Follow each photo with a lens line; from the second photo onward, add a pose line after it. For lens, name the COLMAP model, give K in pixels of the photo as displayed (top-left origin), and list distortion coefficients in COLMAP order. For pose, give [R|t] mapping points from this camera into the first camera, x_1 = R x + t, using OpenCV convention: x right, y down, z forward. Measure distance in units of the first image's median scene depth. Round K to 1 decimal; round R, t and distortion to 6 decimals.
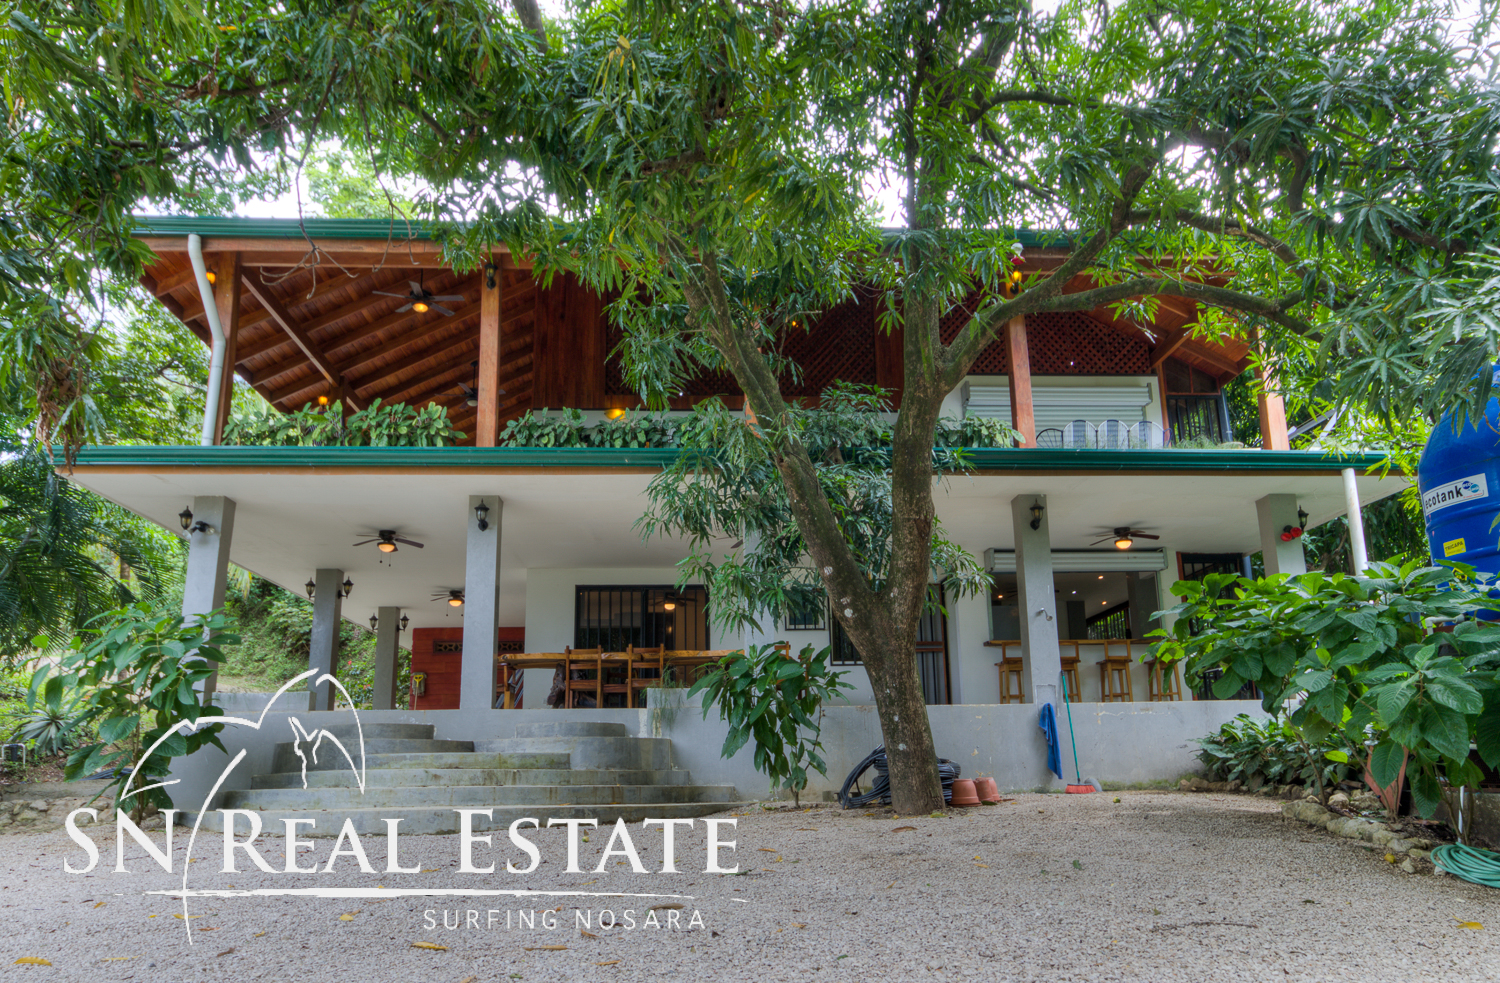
lens RADIAL K [[1102.6, 0, 738.3], [0, 1102.6, 526.4], [0, 0, 1]] dist [0.005066, 0.023311]
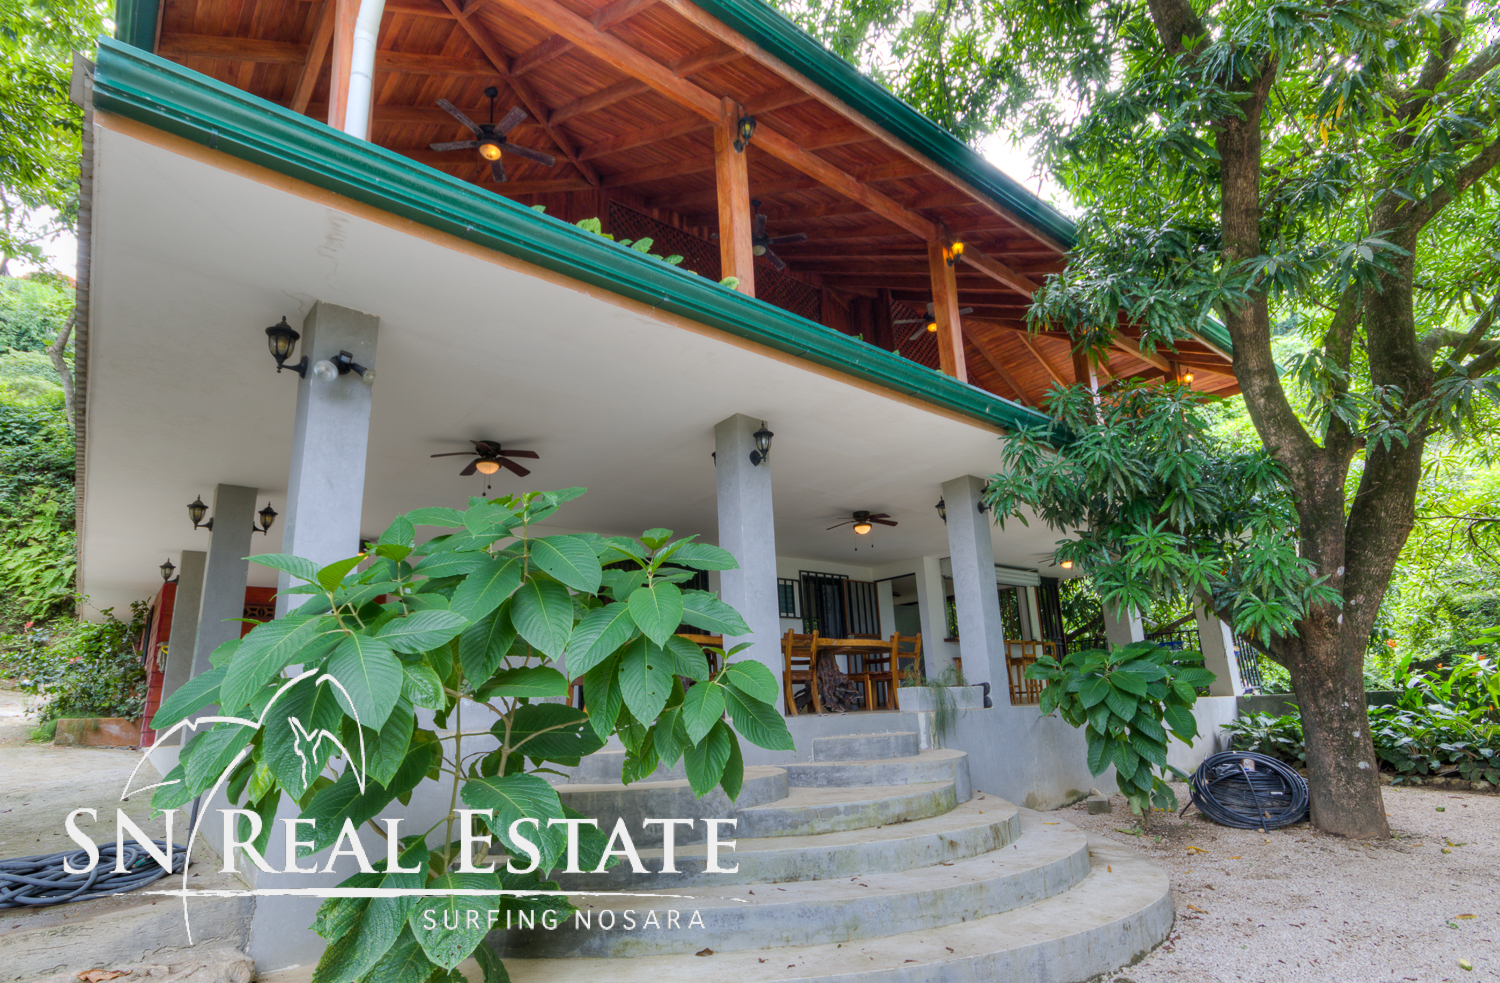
lens RADIAL K [[779.4, 0, 749.6], [0, 779.4, 522.8], [0, 0, 1]] dist [0.010418, 0.013541]
pose [[0.804571, 0.124626, 0.580633, -0.393307], [-0.110262, 0.992081, -0.060150, 0.054324], [-0.583531, -0.015627, 0.811941, 0.440769]]
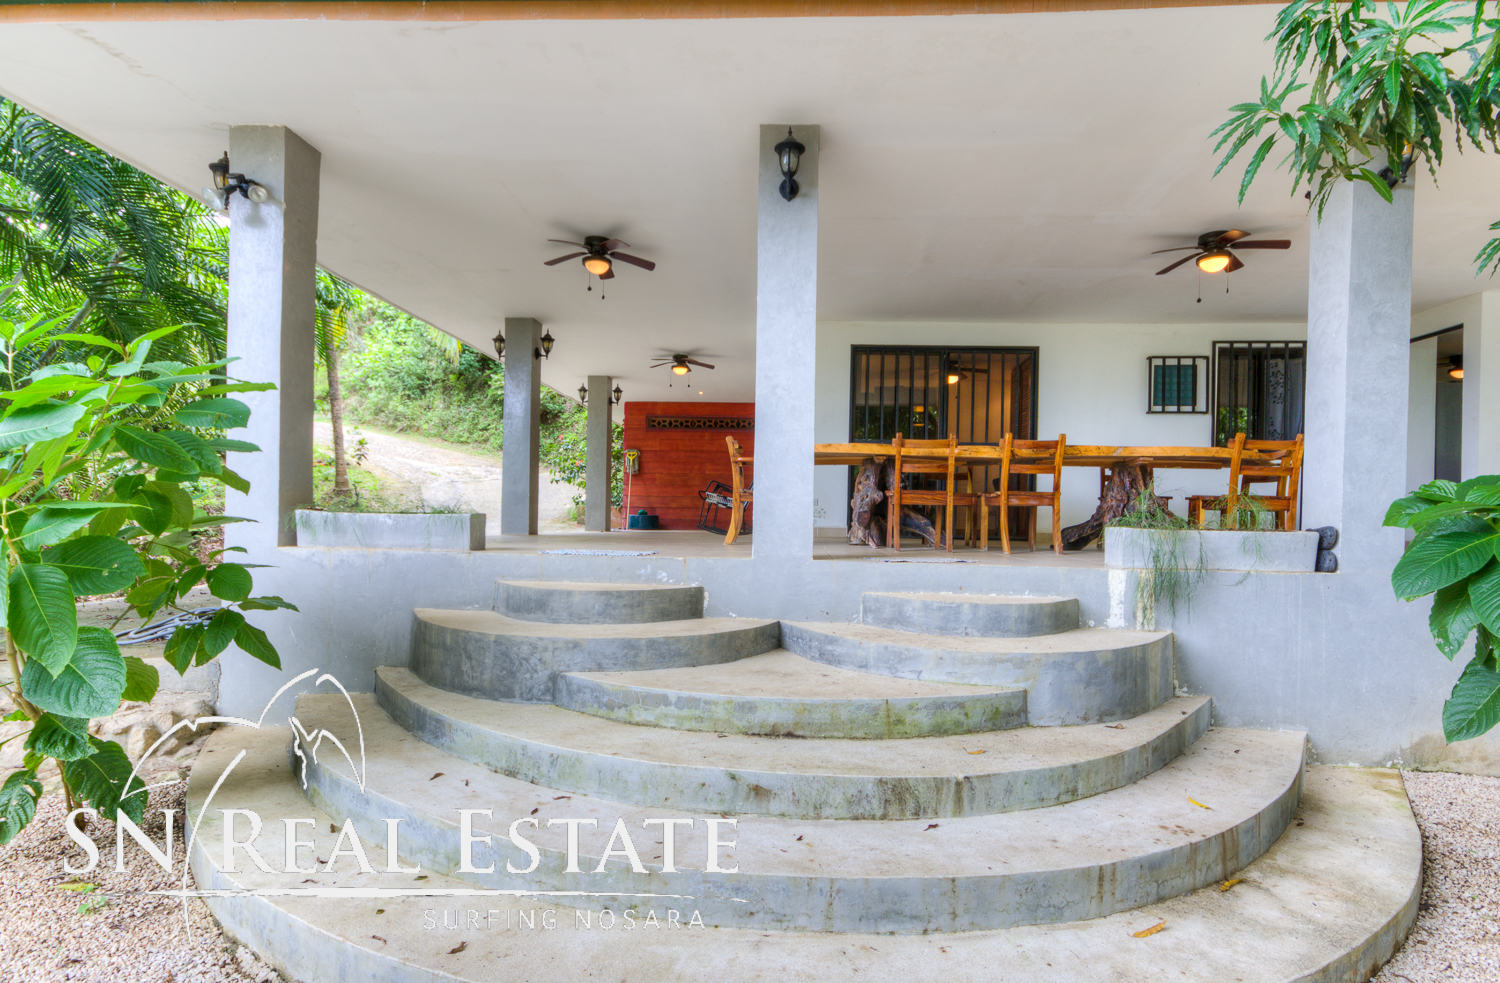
lens RADIAL K [[779.4, 0, 749.6], [0, 779.4, 522.8], [0, 0, 1]] dist [0.010418, 0.013541]
pose [[0.993591, 0.035547, -0.107296, -0.154495], [-0.009185, 0.971513, 0.236810, 0.046098], [0.112657, -0.234307, 0.965613, 0.470394]]
